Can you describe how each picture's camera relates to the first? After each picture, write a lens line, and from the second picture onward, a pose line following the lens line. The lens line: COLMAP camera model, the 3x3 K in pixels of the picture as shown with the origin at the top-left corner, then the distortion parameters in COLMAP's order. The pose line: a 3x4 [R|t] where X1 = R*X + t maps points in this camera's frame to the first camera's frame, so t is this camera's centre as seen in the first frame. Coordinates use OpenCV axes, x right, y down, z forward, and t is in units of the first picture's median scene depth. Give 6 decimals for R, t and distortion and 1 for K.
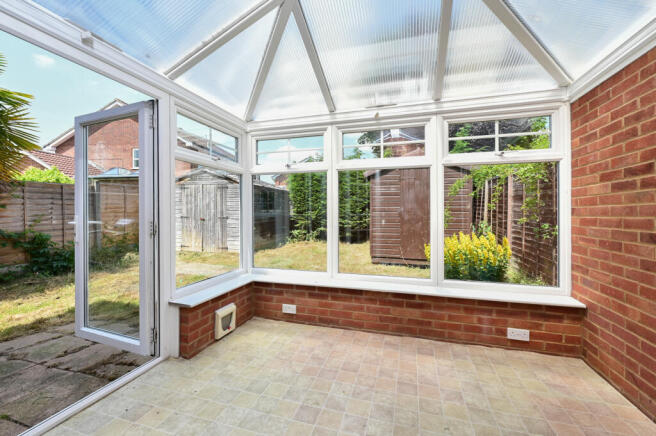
lens RADIAL K [[268.6, 0, 330.4], [0, 268.6, 214.7], [0, 0, 1]] dist [-0.002475, -0.000361]
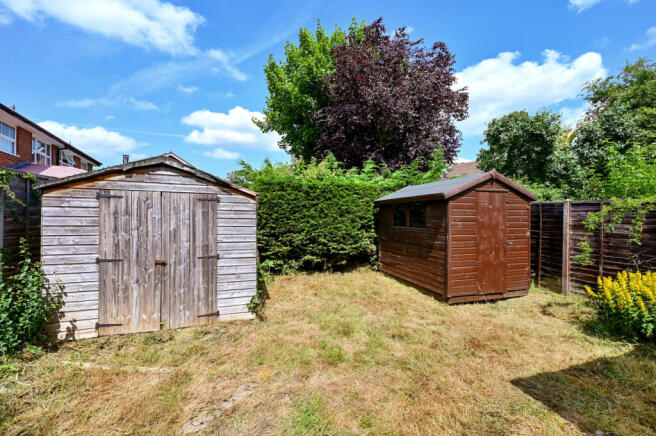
lens RADIAL K [[268.6, 0, 326.9], [0, 268.6, 219.5], [0, 0, 1]] dist [-0.002475, -0.000361]
pose [[0.844113, 0.003522, 0.536154, -0.484958], [0.000931, 0.999967, -0.008034, -0.058100], [-0.536165, 0.007280, 0.844082, 0.427781]]
